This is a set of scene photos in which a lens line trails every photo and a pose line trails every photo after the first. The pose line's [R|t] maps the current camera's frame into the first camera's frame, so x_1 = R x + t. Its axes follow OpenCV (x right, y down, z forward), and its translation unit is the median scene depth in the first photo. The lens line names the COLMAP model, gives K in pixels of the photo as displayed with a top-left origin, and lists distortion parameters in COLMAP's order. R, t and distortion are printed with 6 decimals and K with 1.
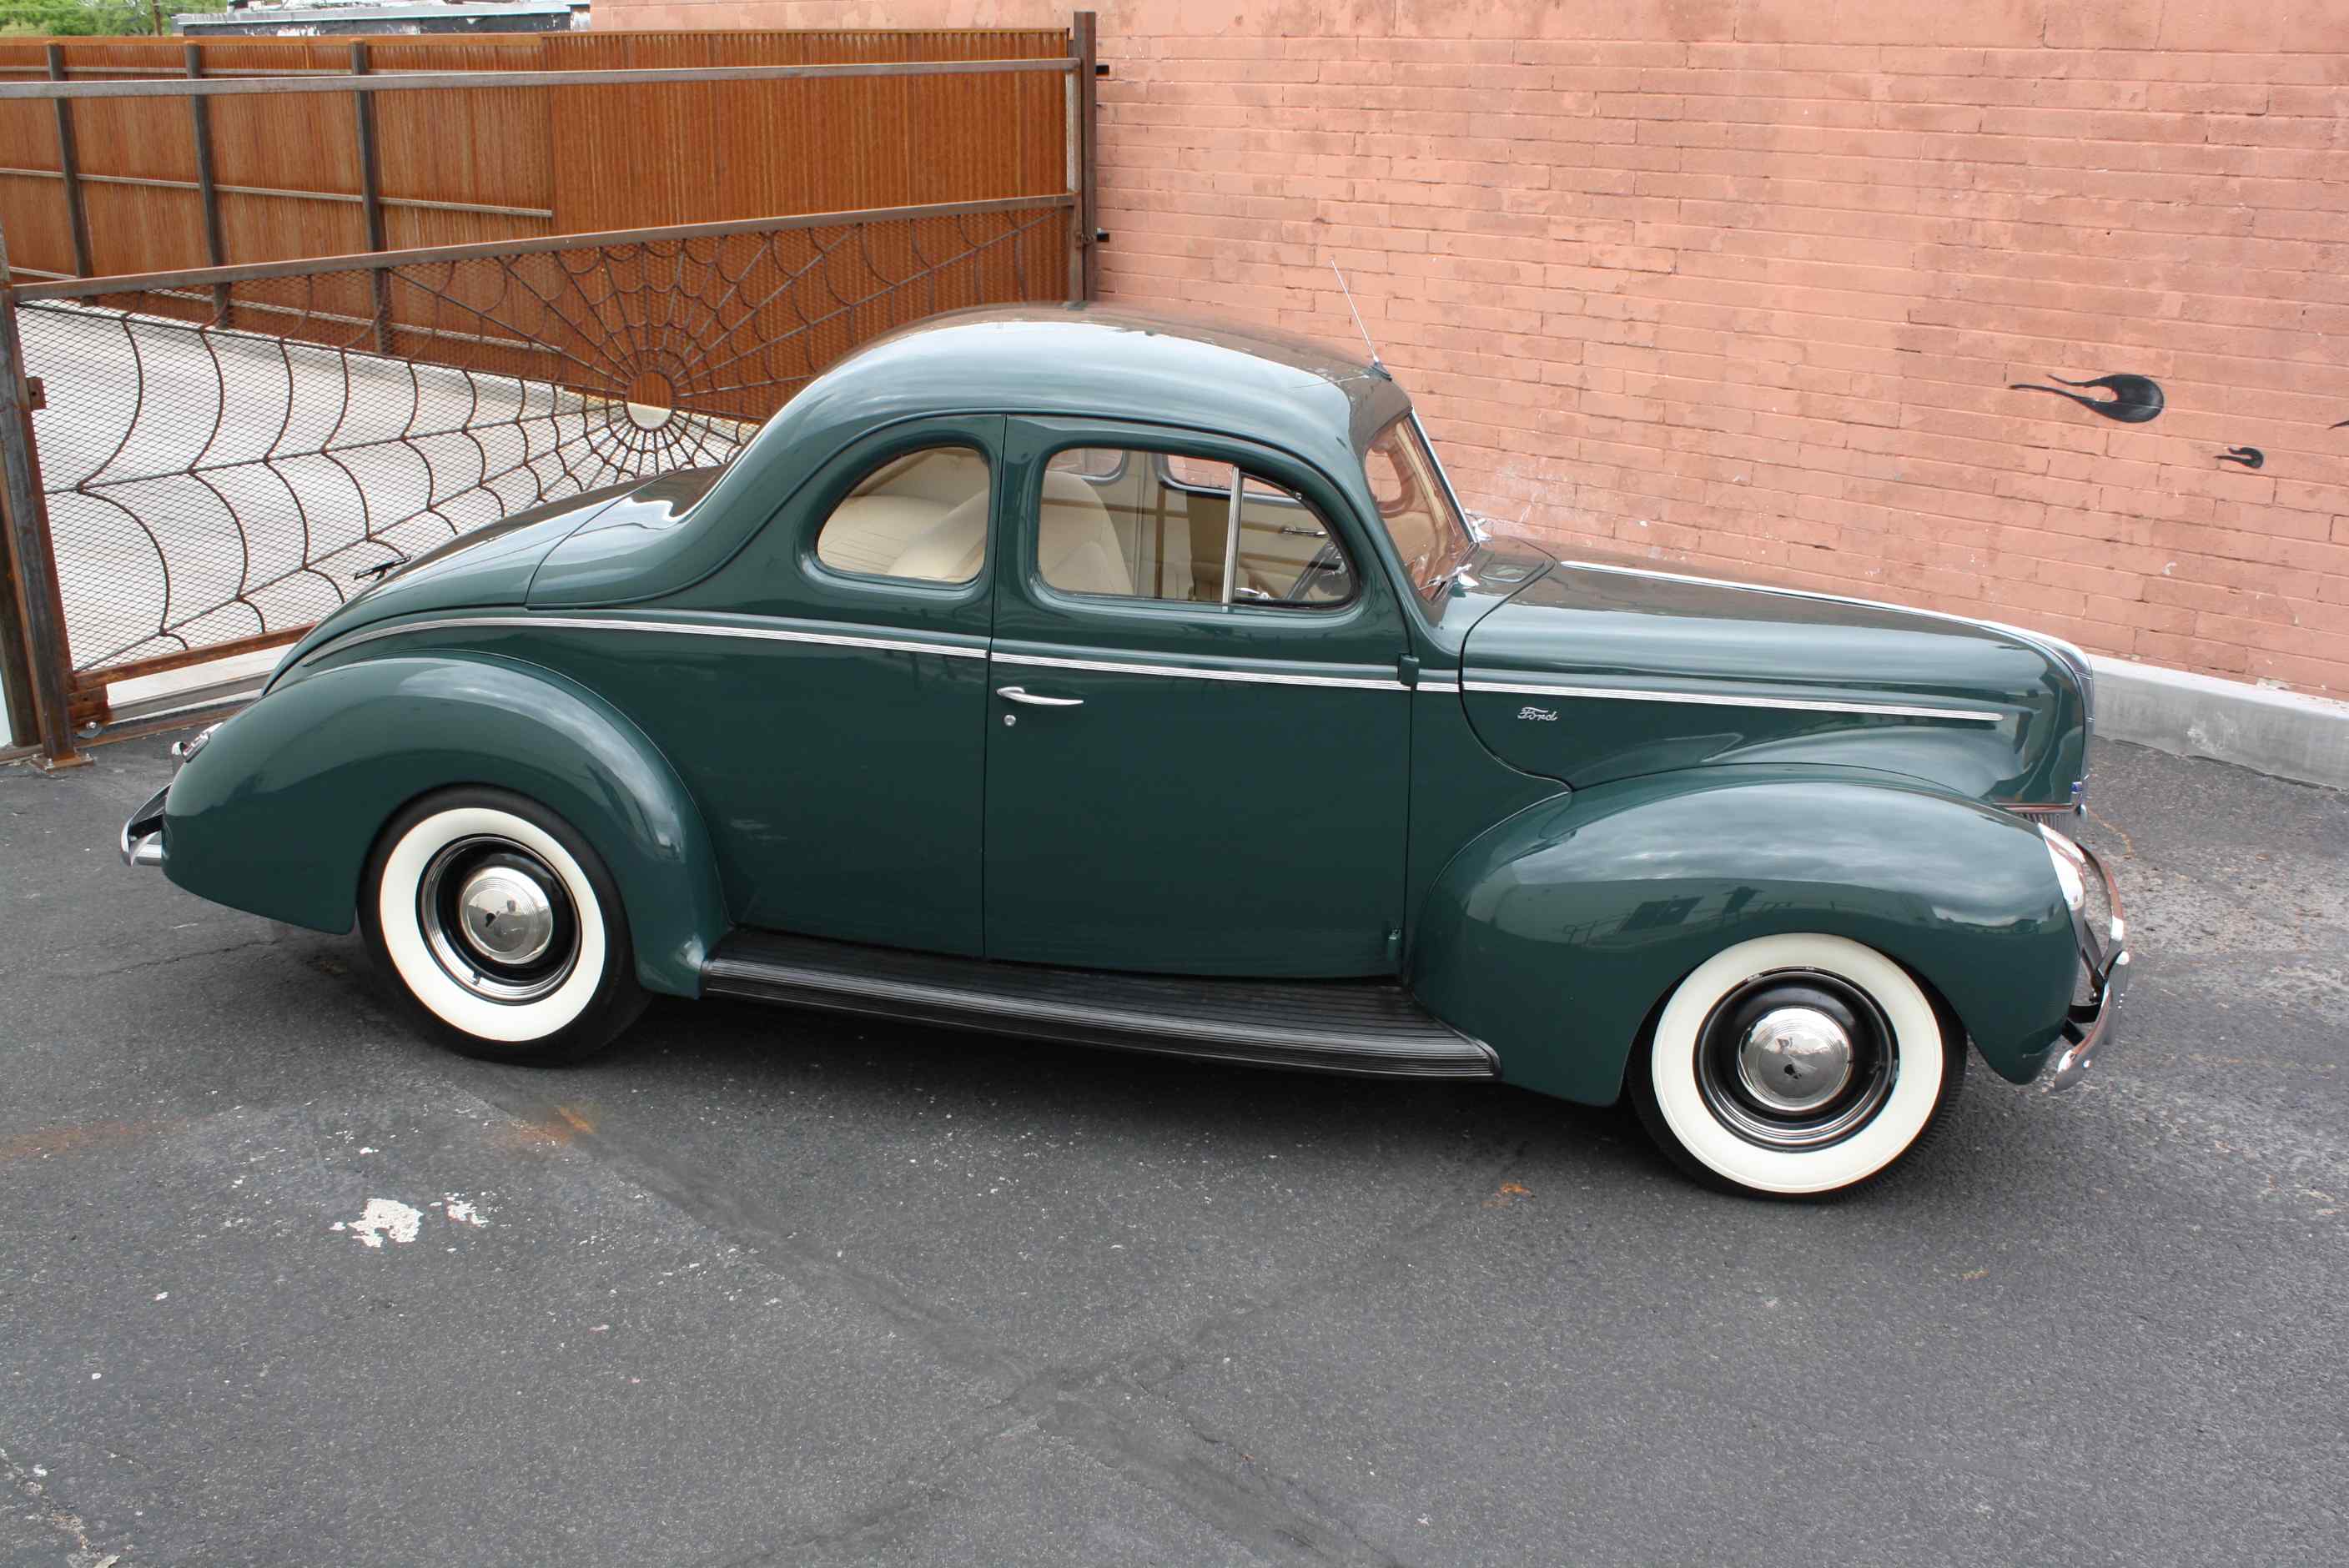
lens RADIAL K [[2198.0, 0, 1180.2], [0, 2198.0, 787.3], [0, 0, 1]] dist [-0.151433, 0.152372]
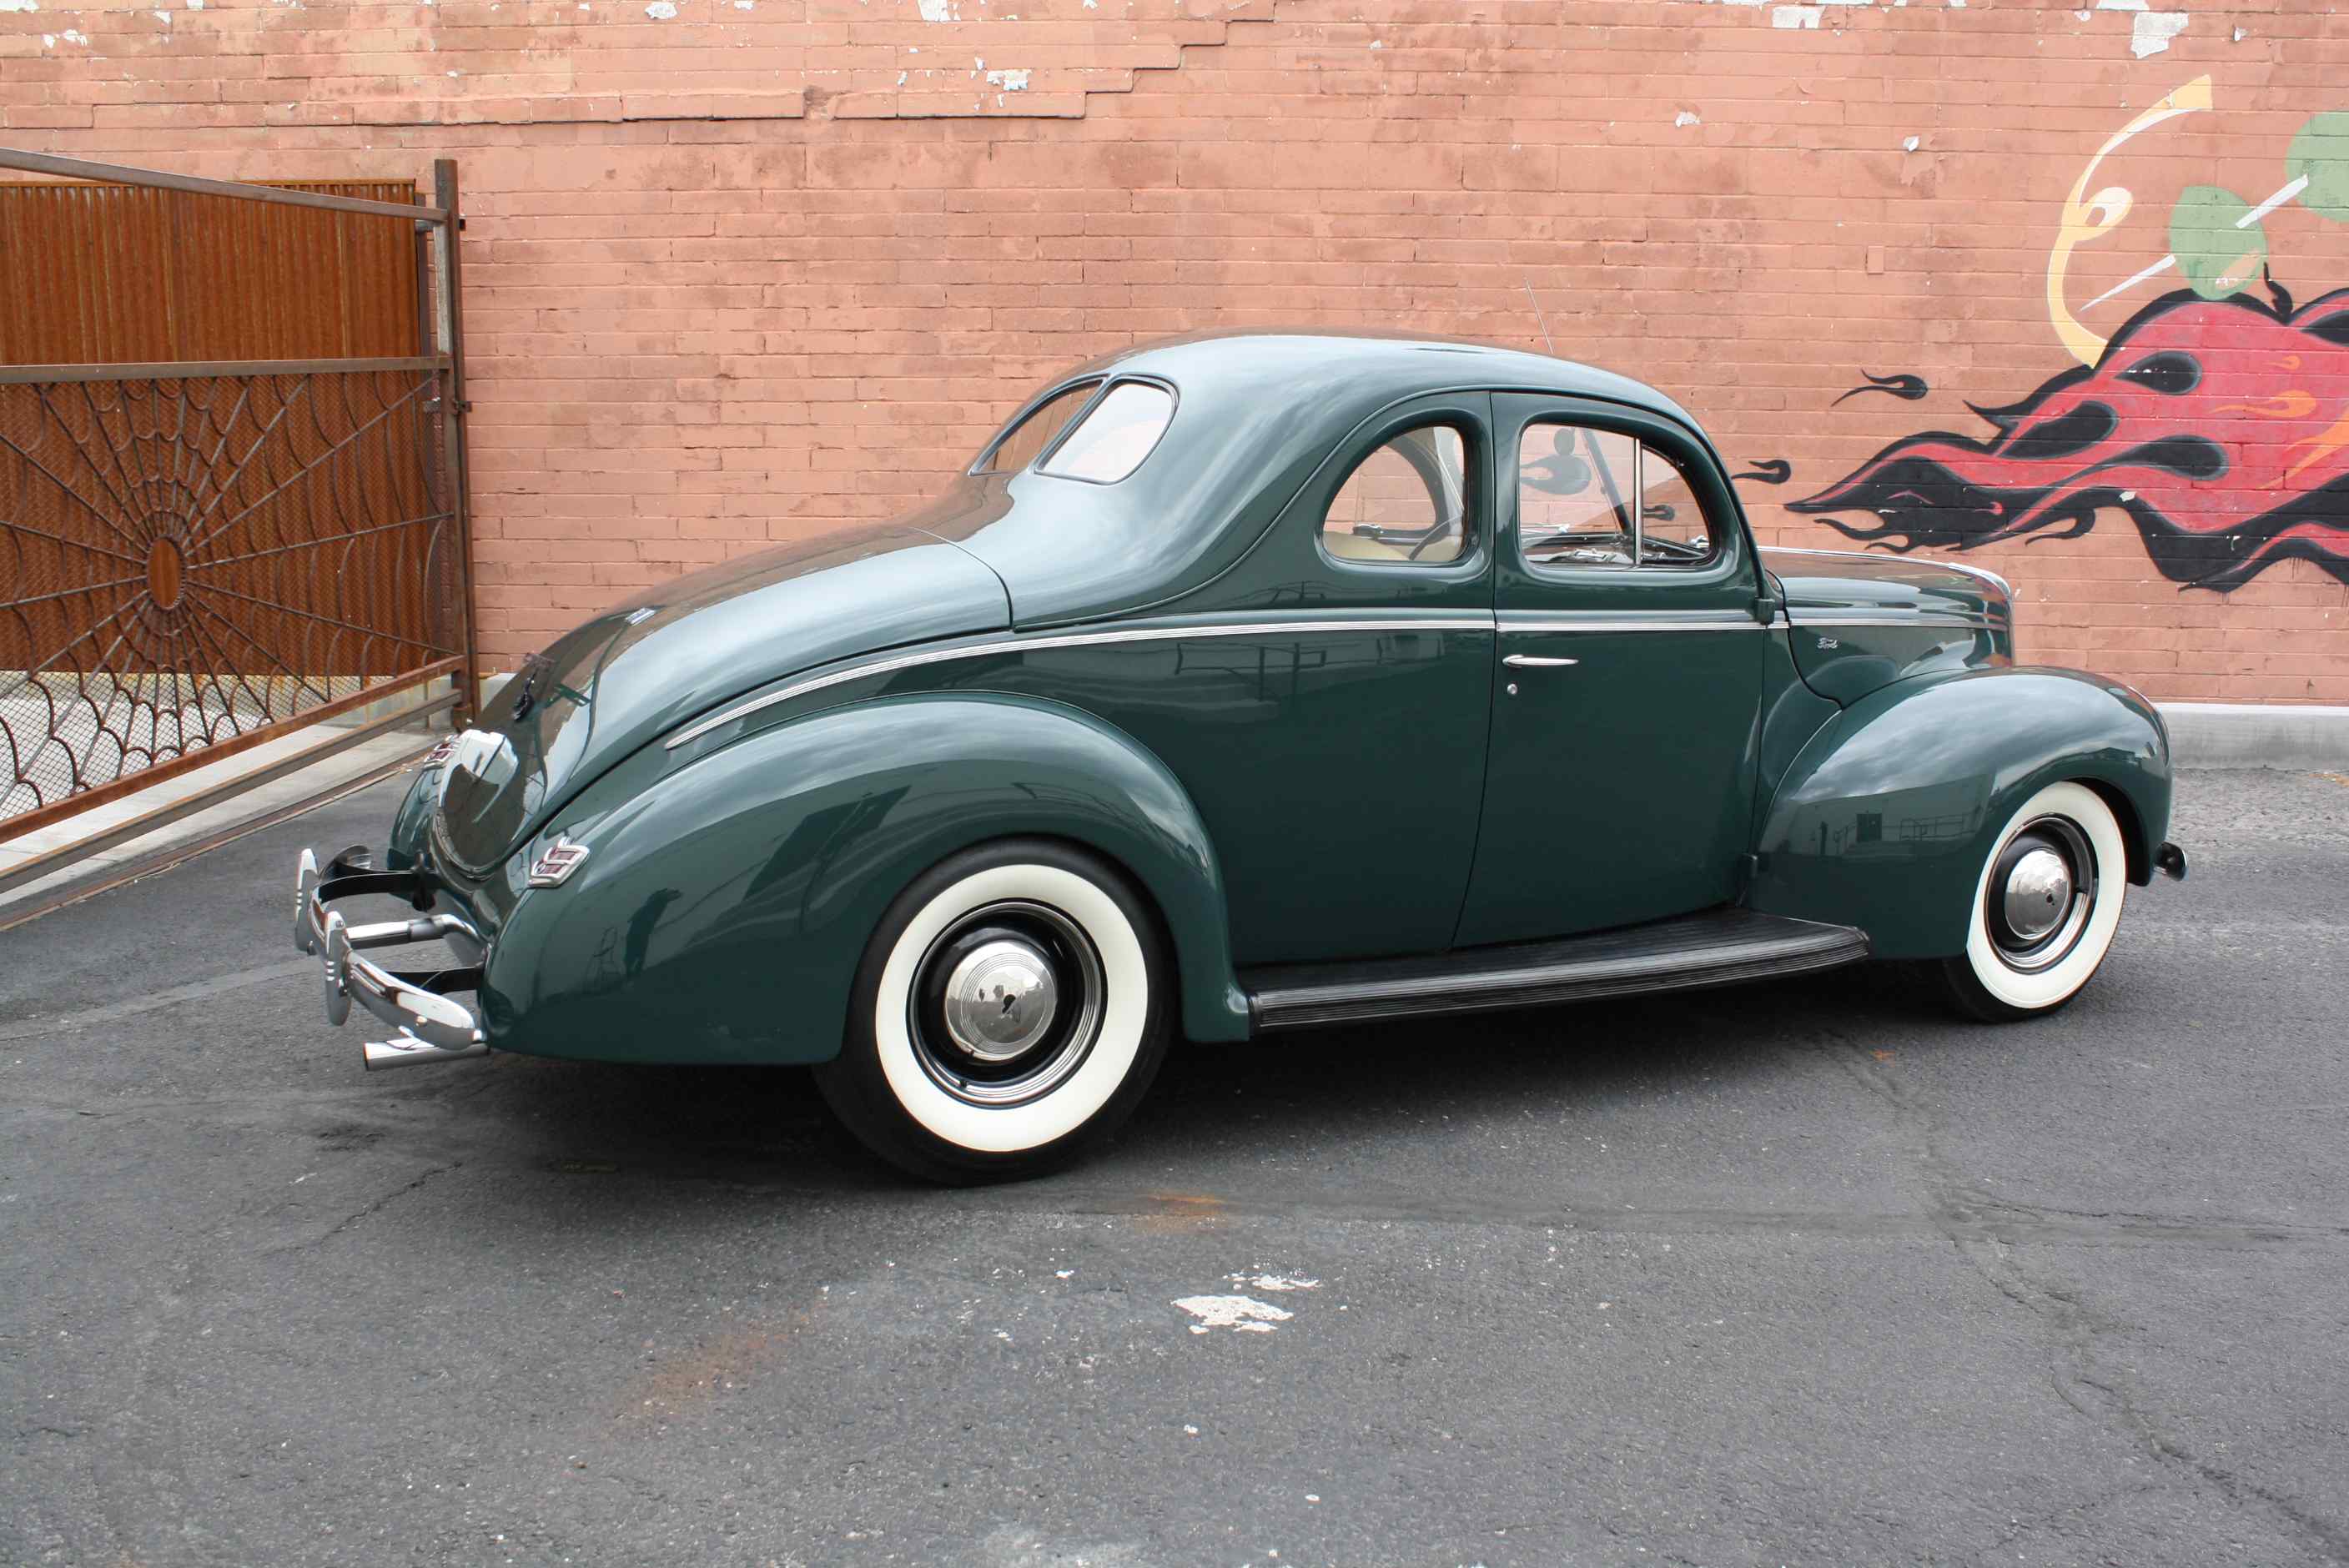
lens RADIAL K [[2224.1, 0, 1195.6], [0, 2224.1, 775.4], [0, 0, 1]] dist [-0.148919, 0.153192]
pose [[0.790780, -0.113592, 0.601468, -0.440028], [0.194614, 0.978299, -0.071109, 0.028725], [-0.580338, 0.173285, 0.795726, 0.146665]]
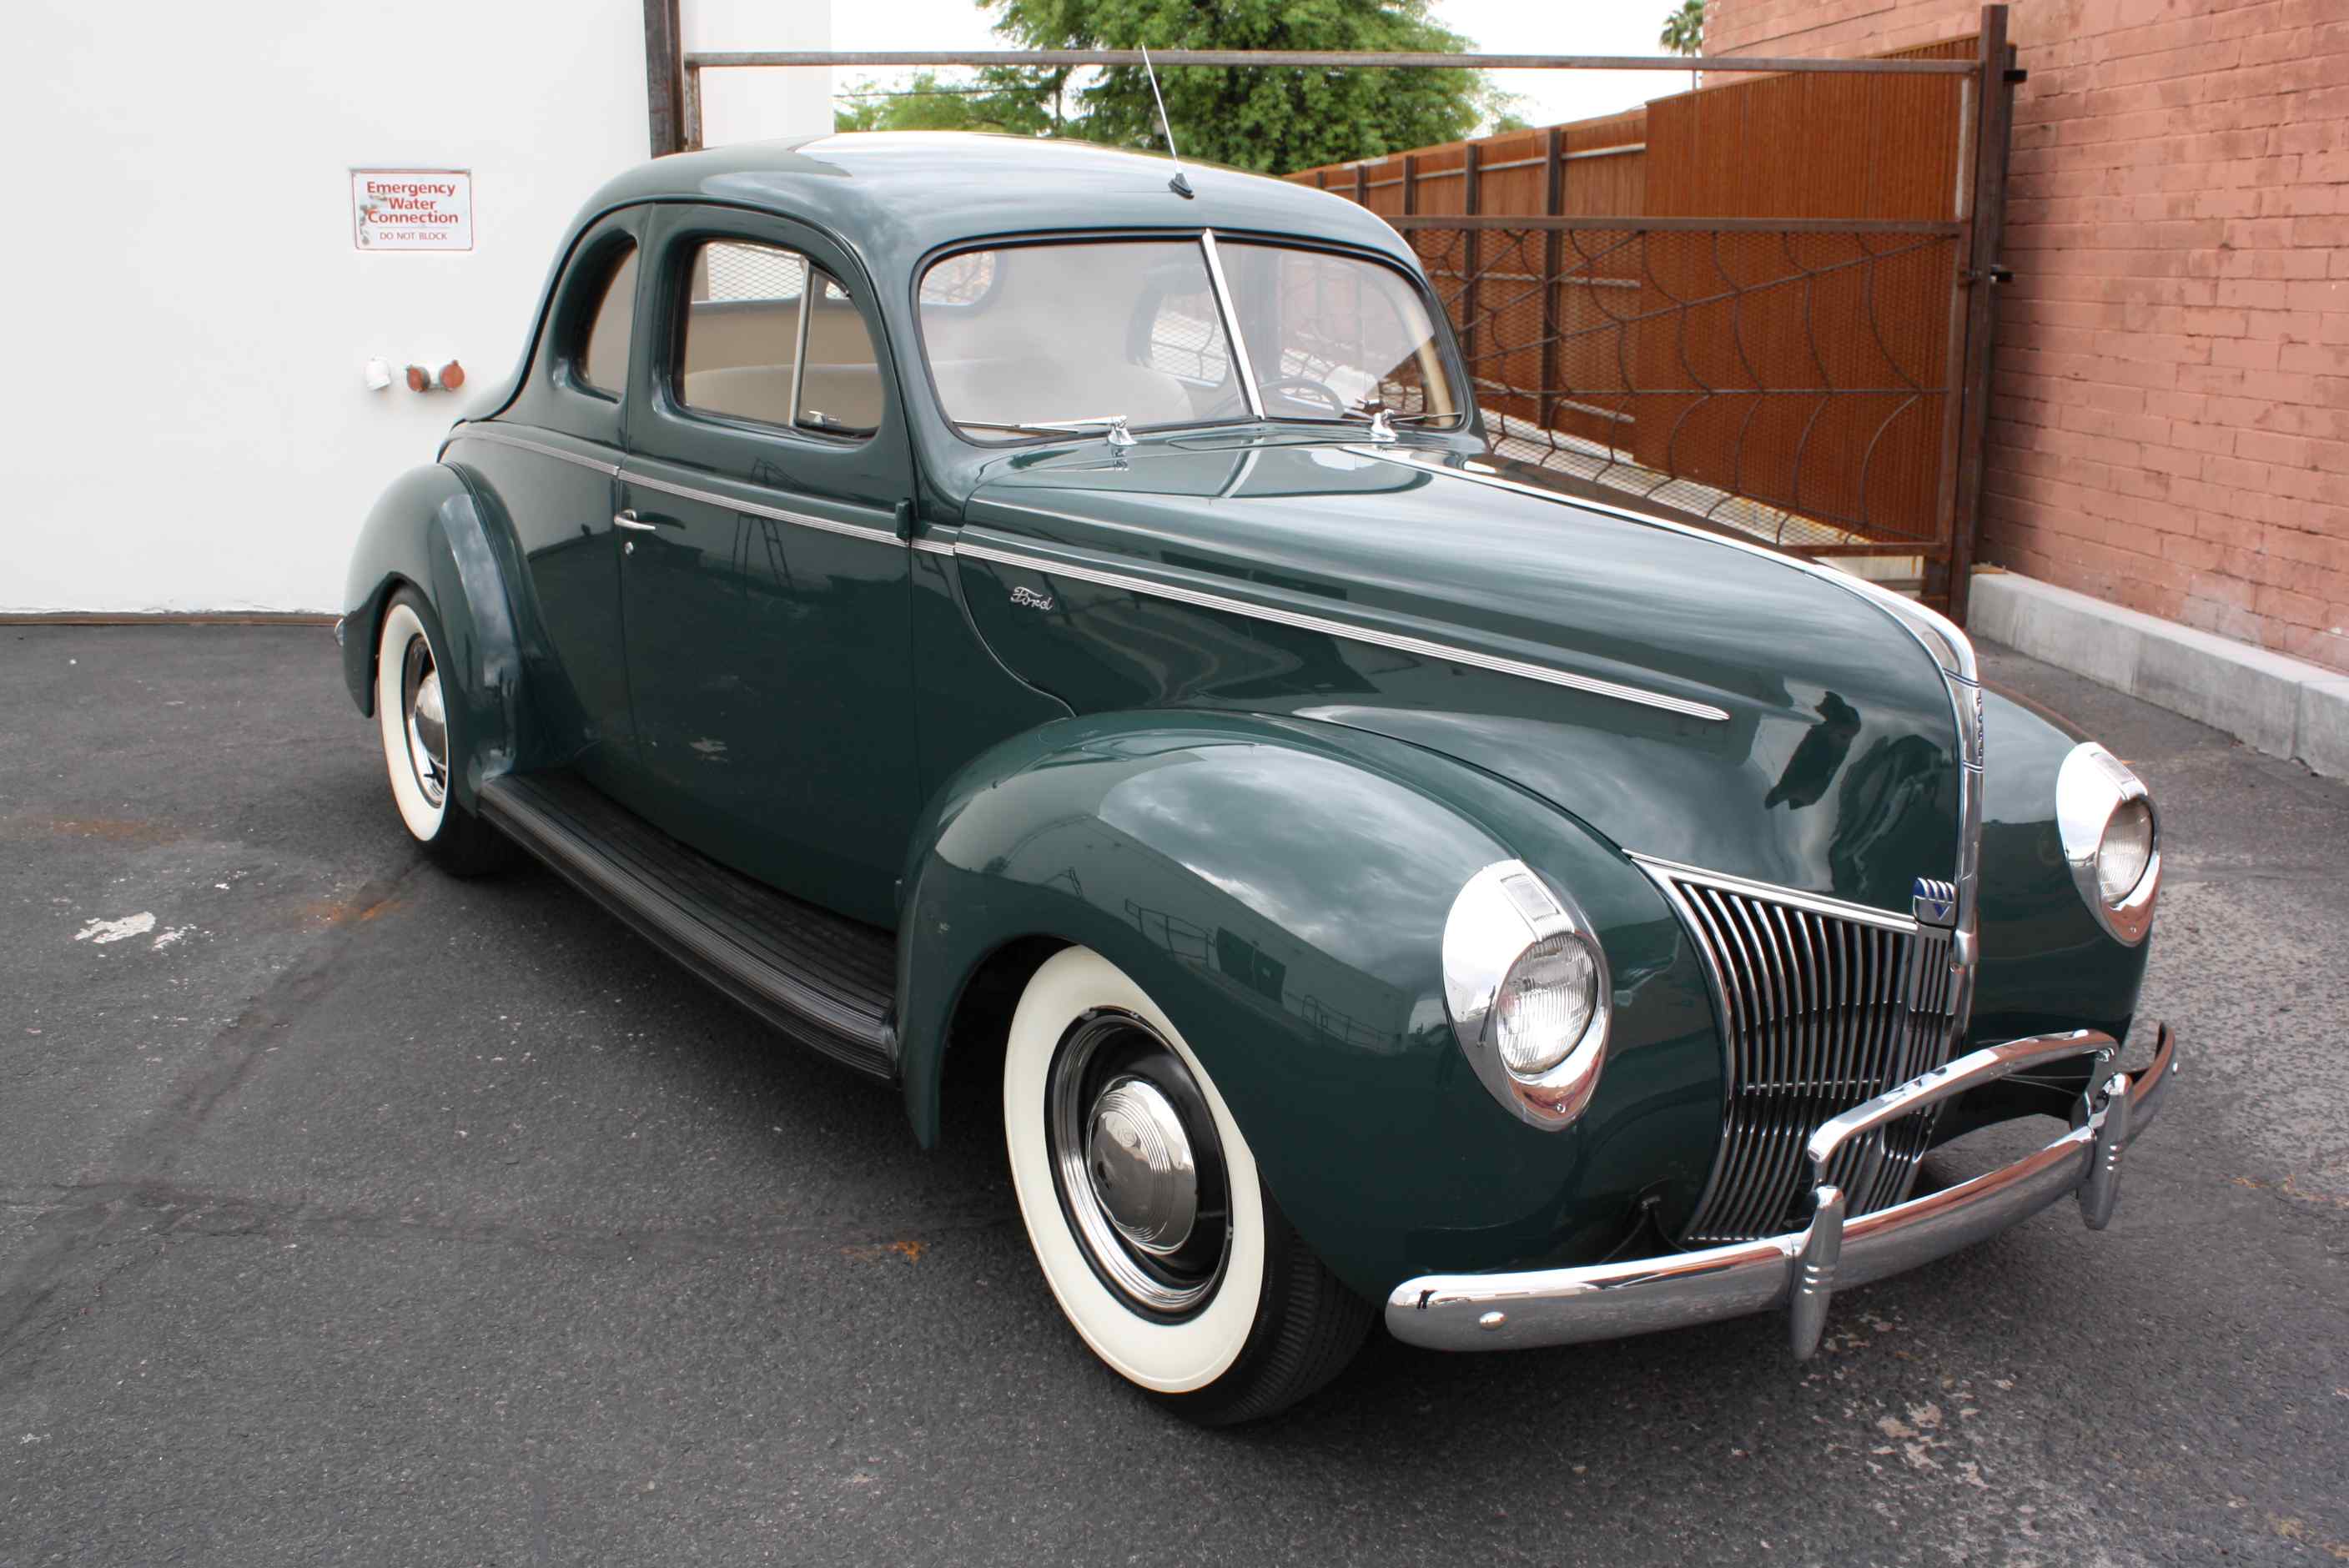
lens RADIAL K [[2125.1, 0, 1206.2], [0, 2125.1, 784.4], [0, 0, 1]] dist [-0.155768, 0.147344]
pose [[0.733604, 0.157881, -0.660983, 0.359948], [-0.214273, 0.976763, -0.004508, 0.008955], [0.644912, 0.144938, 0.750387, 0.283794]]
